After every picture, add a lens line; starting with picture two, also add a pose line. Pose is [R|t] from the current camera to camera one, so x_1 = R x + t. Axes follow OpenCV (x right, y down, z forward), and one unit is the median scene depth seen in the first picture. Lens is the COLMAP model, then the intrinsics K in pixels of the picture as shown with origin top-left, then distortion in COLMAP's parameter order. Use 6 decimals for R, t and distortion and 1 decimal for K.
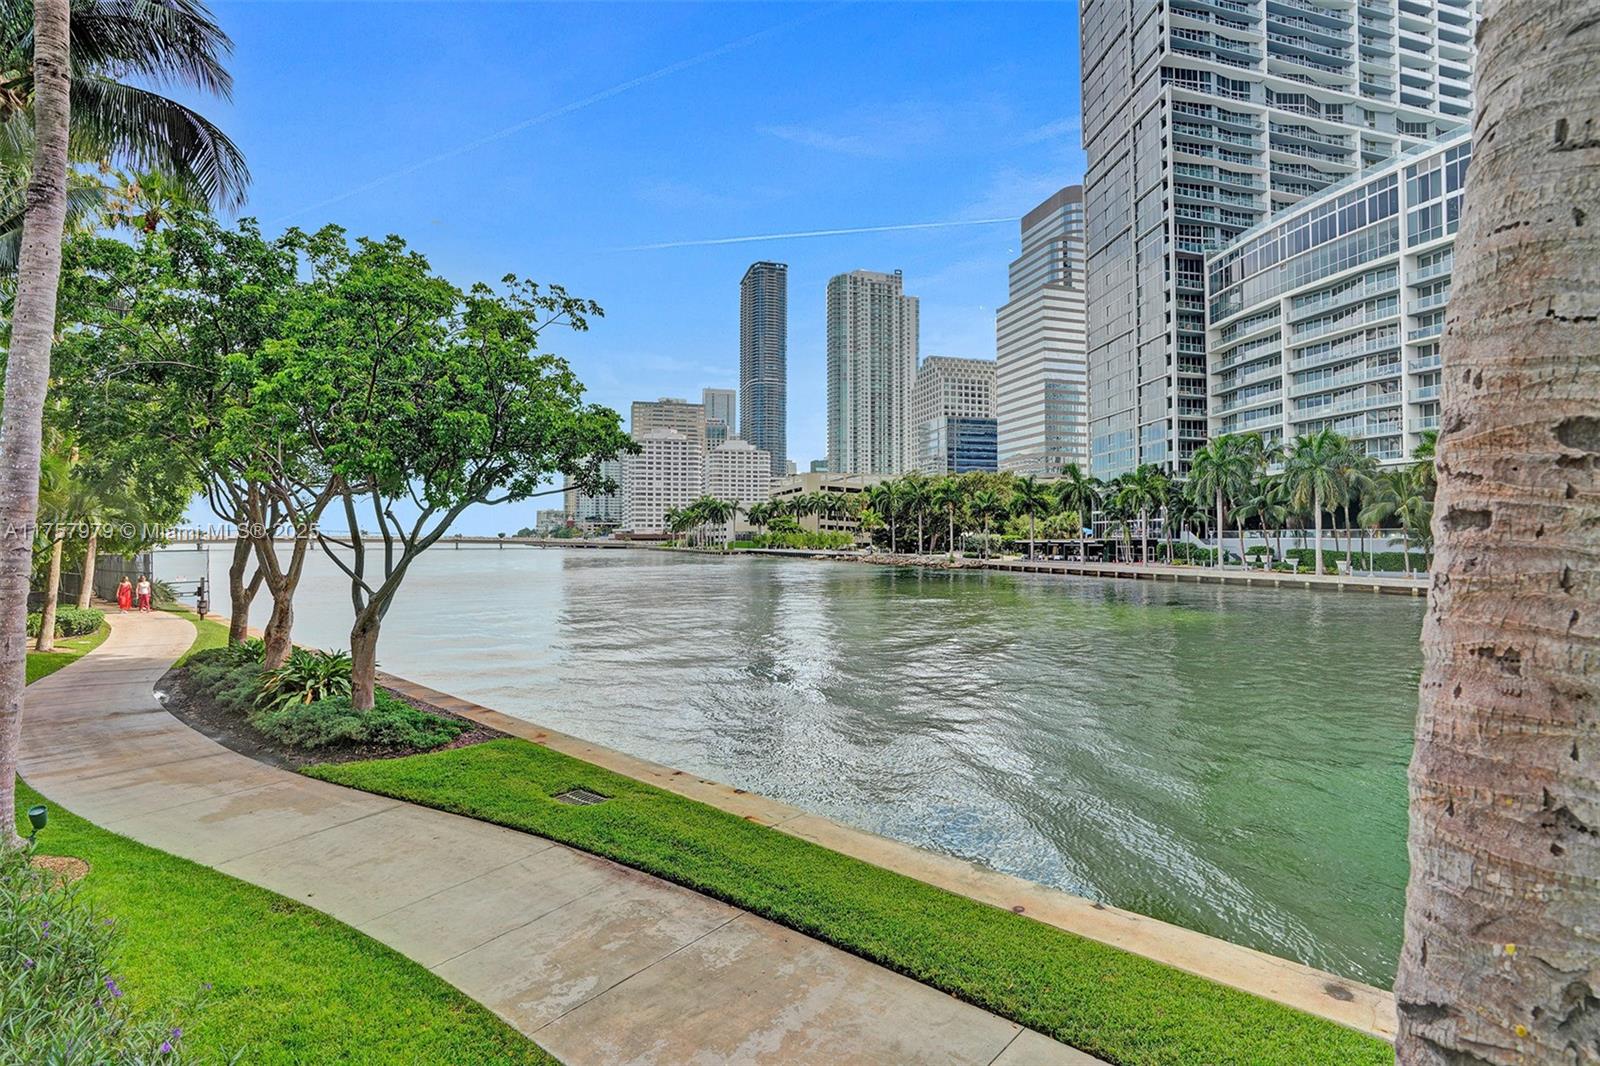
lens RADIAL K [[757.5, 0, 800.0], [0, 757.5, 533.0], [0, 0, 1]] dist [-0.071924, 0.027566]
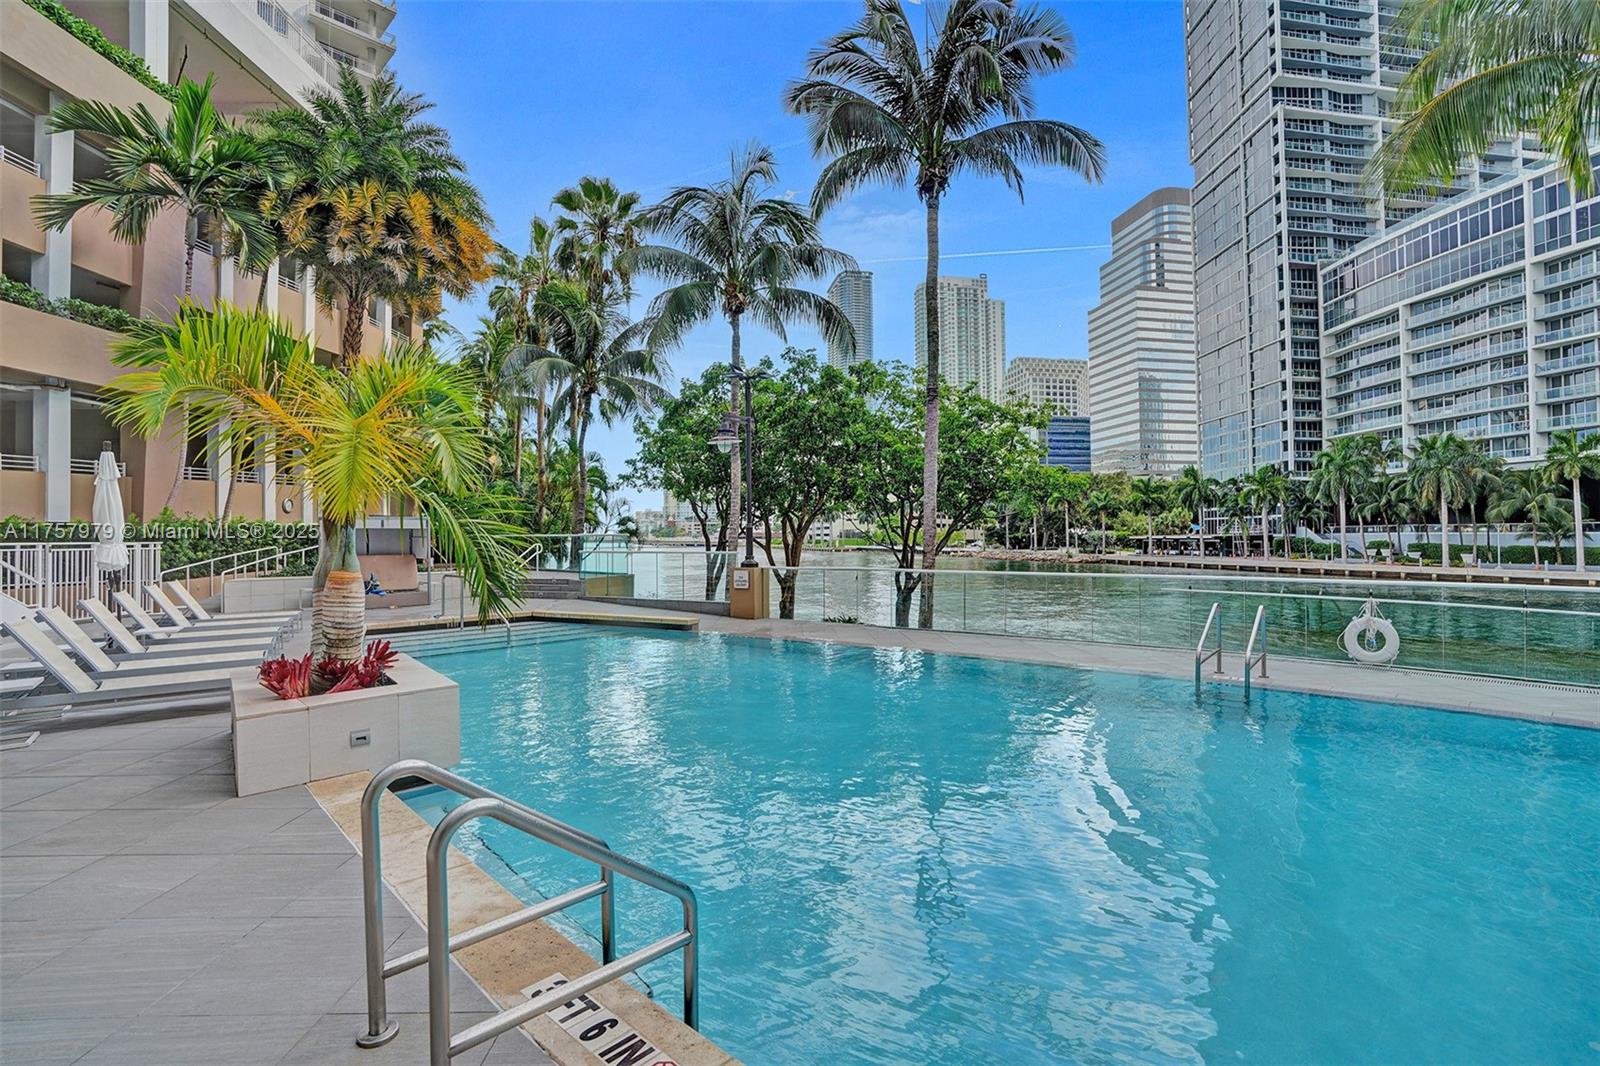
lens RADIAL K [[731.2, 0, 806.3], [0, 731.2, 528.2], [0, 0, 1]] dist [-0.062613, 0.021450]
pose [[0.994756, -0.009871, -0.101795, -0.079034], [0.009613, 0.999949, -0.003030, -0.004097], [0.101819, 0.002036, 0.994801, -0.079196]]
